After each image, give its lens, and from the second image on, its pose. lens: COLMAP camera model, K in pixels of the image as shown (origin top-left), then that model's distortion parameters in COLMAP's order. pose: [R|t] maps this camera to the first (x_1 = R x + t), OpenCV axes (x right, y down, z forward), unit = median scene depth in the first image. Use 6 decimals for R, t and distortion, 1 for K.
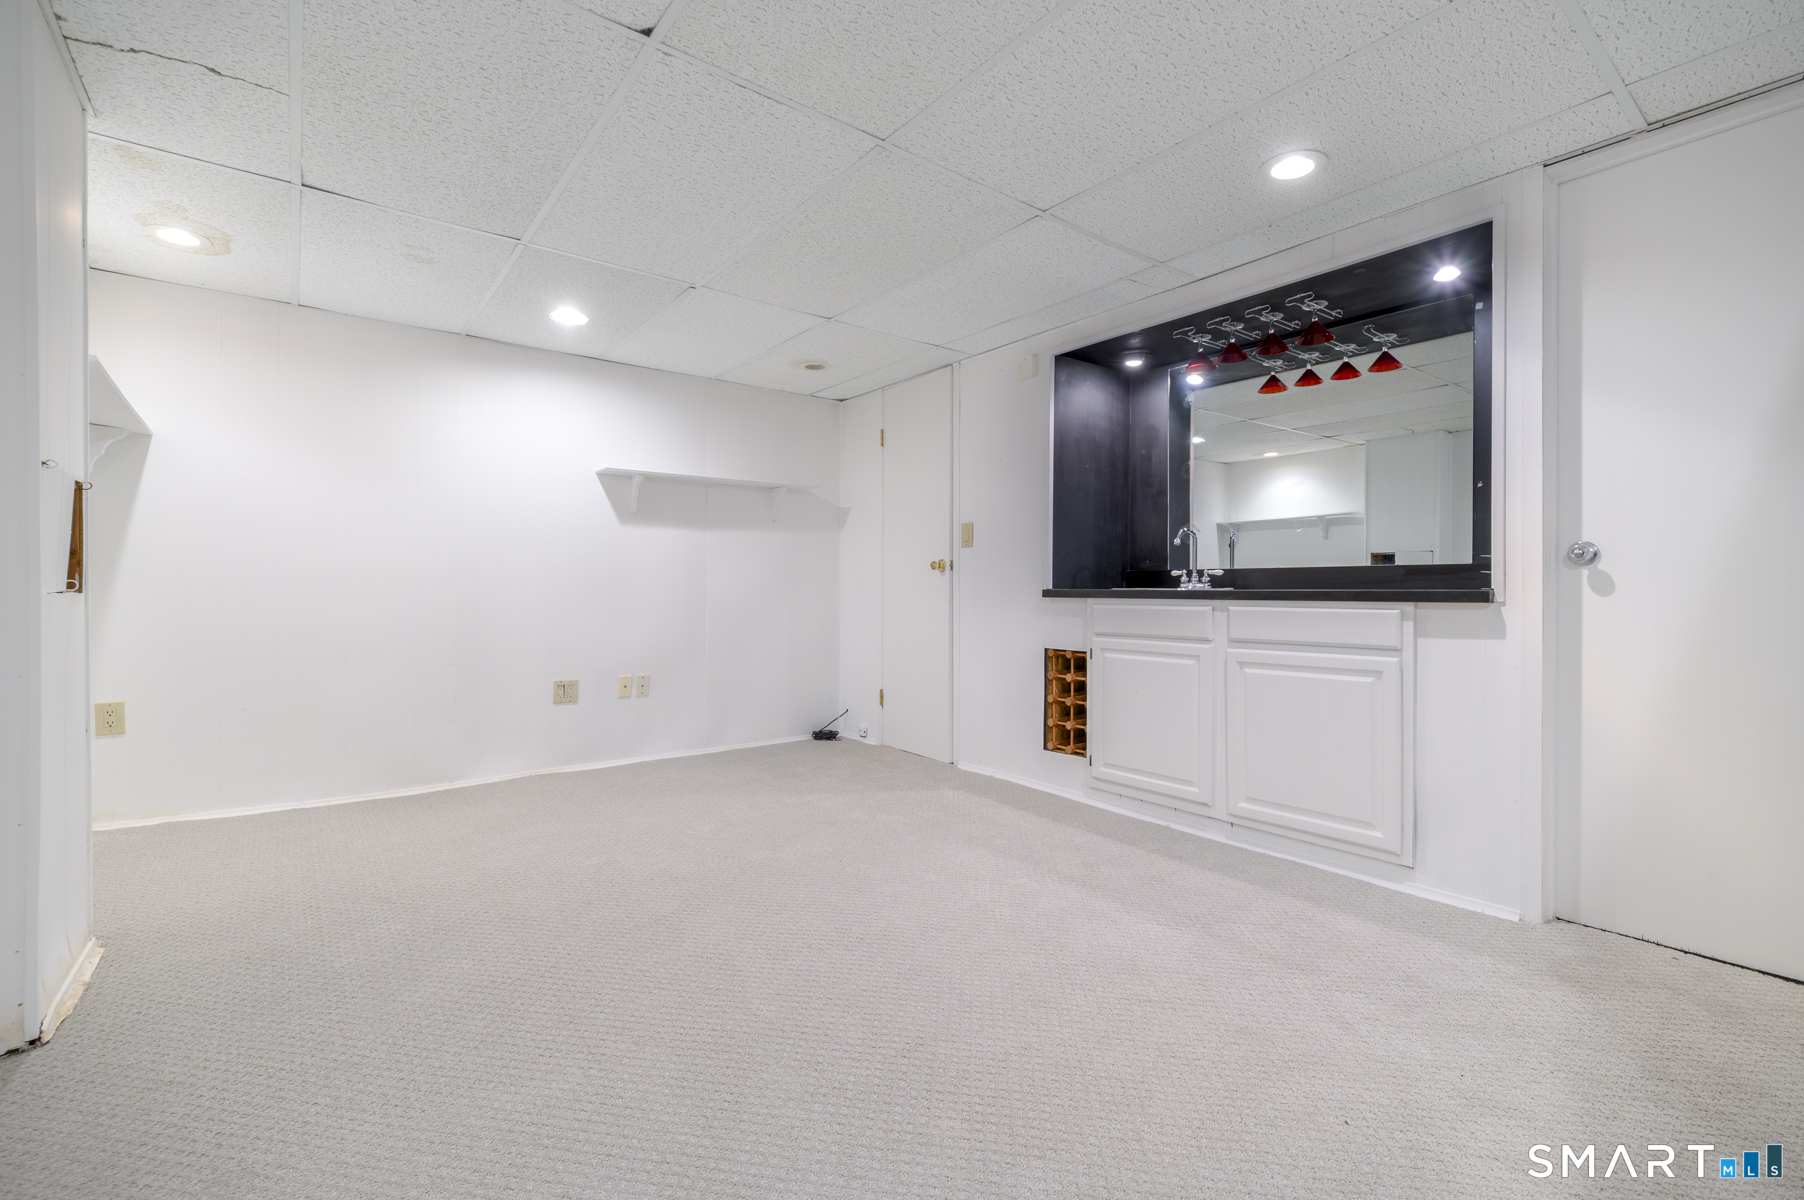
lens RADIAL K [[789.5, 0, 897.3], [0, 789.5, 596.9], [0, 0, 1]] dist [0.001203, -0.001299]
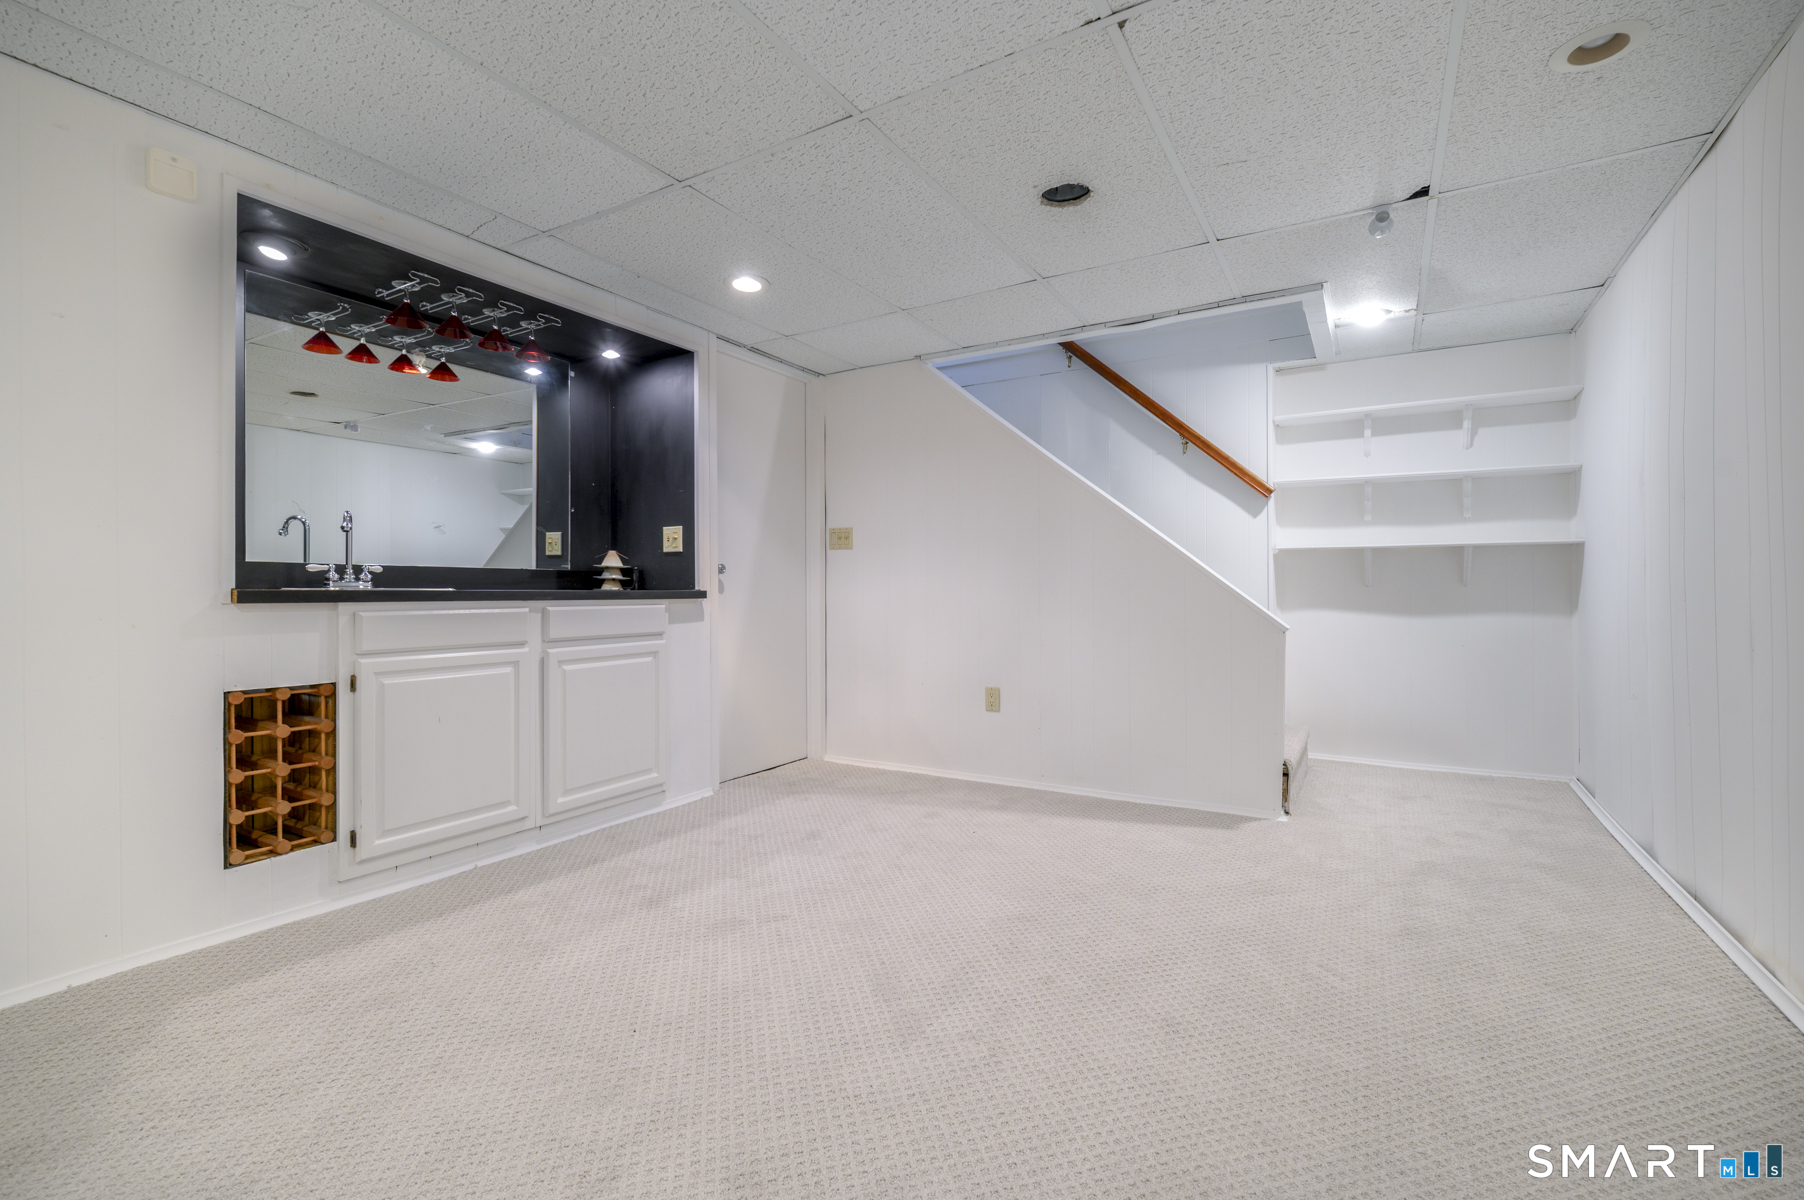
lens RADIAL K [[789.5, 0, 897.3], [0, 789.5, 596.9], [0, 0, 1]] dist [0.001203, -0.001299]
pose [[-0.369613, -0.008515, 0.929147, -0.594173], [0.007120, 0.999903, 0.011996, -0.008279], [-0.929158, 0.011049, -0.369517, 0.856471]]
